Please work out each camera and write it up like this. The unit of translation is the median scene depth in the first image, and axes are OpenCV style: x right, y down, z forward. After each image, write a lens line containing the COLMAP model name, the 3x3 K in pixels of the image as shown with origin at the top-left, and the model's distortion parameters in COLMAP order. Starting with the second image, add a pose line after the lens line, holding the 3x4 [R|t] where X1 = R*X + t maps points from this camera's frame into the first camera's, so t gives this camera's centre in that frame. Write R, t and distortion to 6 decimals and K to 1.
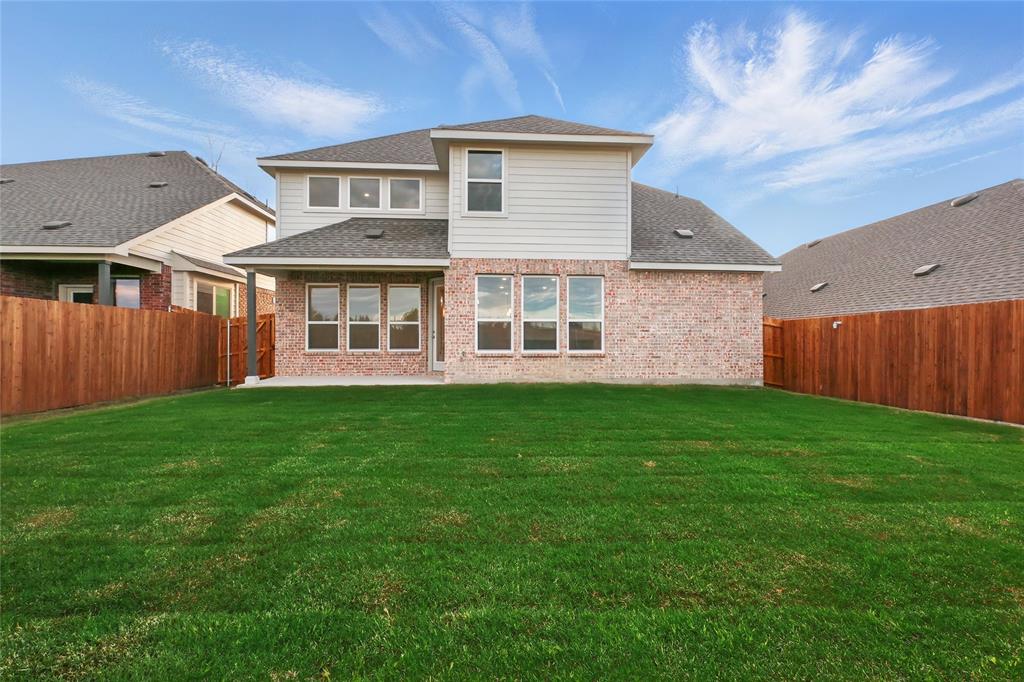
lens RADIAL K [[451.1, 0, 518.3], [0, 451.1, 342.1], [0, 0, 1]] dist [-0.000043, -0.000284]
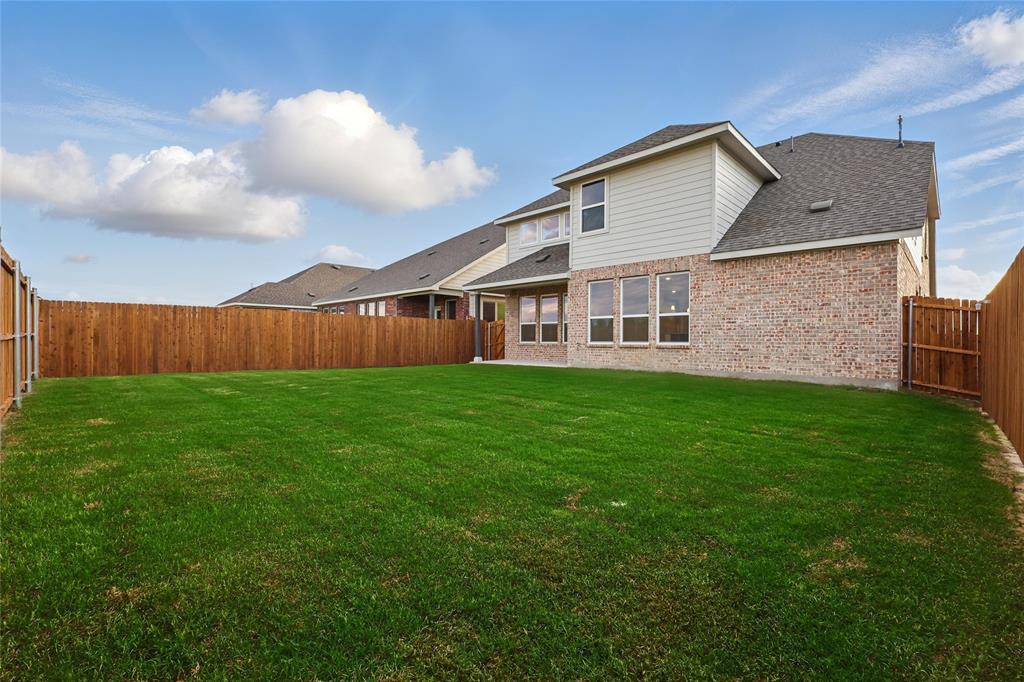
lens RADIAL K [[462.5, 0, 512.8], [0, 462.5, 342.1], [0, 0, 1]] dist [0.001904, 0.000063]
pose [[0.654345, 0.002474, -0.756192, 0.732859], [-0.005519, 0.999984, -0.001504, 0.021722], [0.756176, 0.005158, 0.654348, -0.004206]]
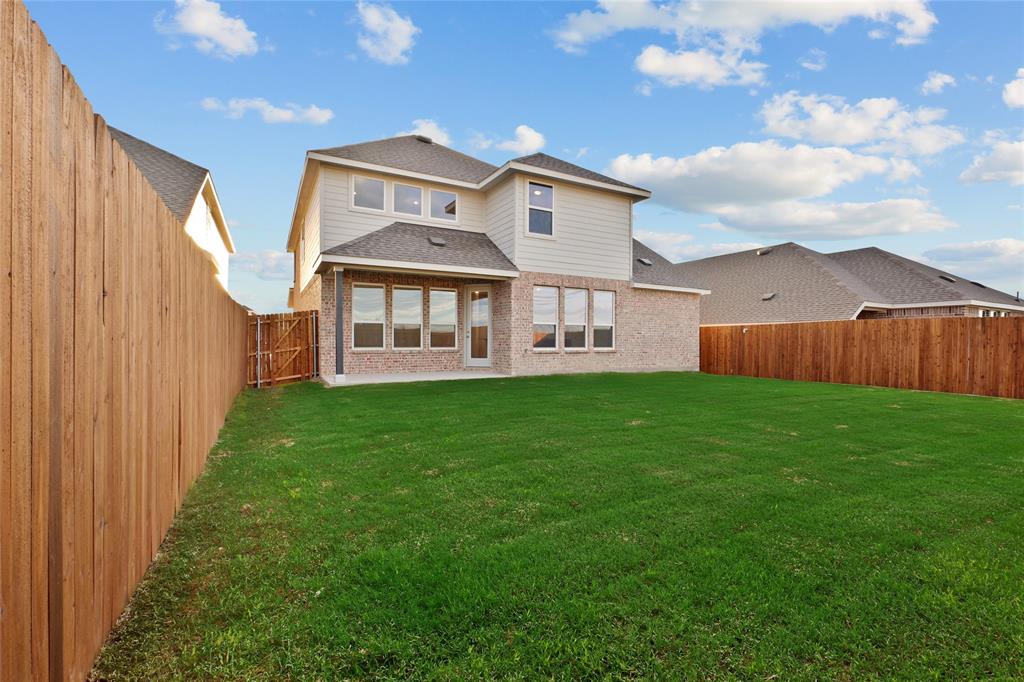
lens RADIAL K [[451.1, 0, 518.3], [0, 451.1, 342.1], [0, 0, 1]] dist [-0.000043, -0.000284]
pose [[0.904039, 0.001154, 0.427448, -0.633790], [-0.001613, 0.999998, 0.000710, 0.001506], [-0.427447, -0.001331, 0.904040, -0.072758]]
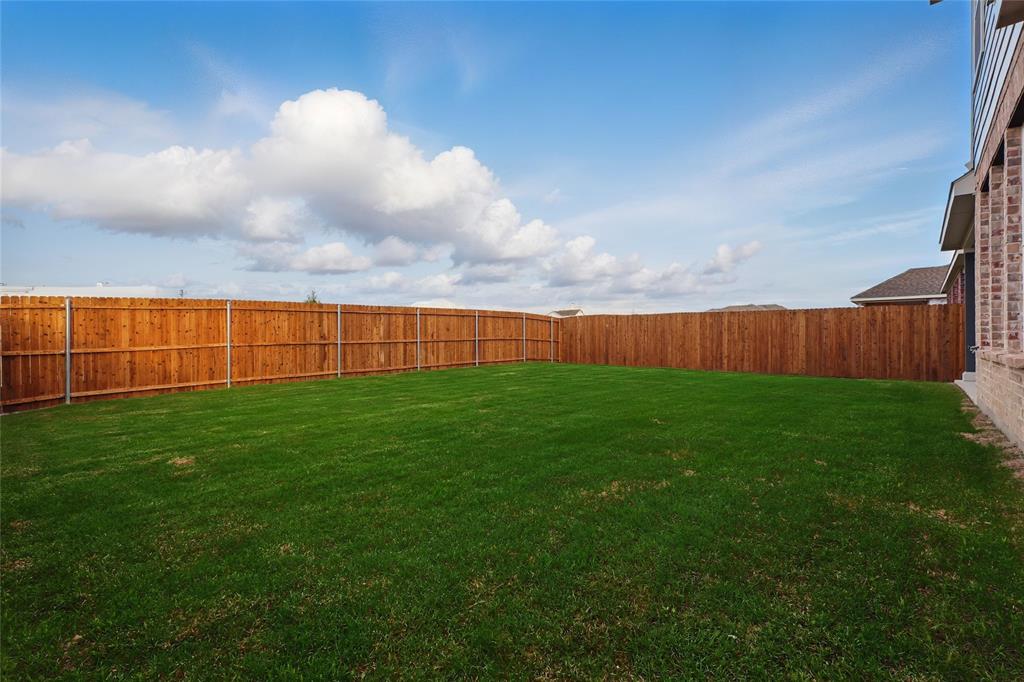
lens RADIAL K [[451.1, 0, 518.3], [0, 451.1, 342.1], [0, 0, 1]] dist [-0.000043, -0.000284]
pose [[-0.719138, 0.003212, -0.694860, 0.609024], [-0.002892, 0.999967, 0.007615, 0.013053], [0.694861, 0.007486, -0.719105, 0.976710]]
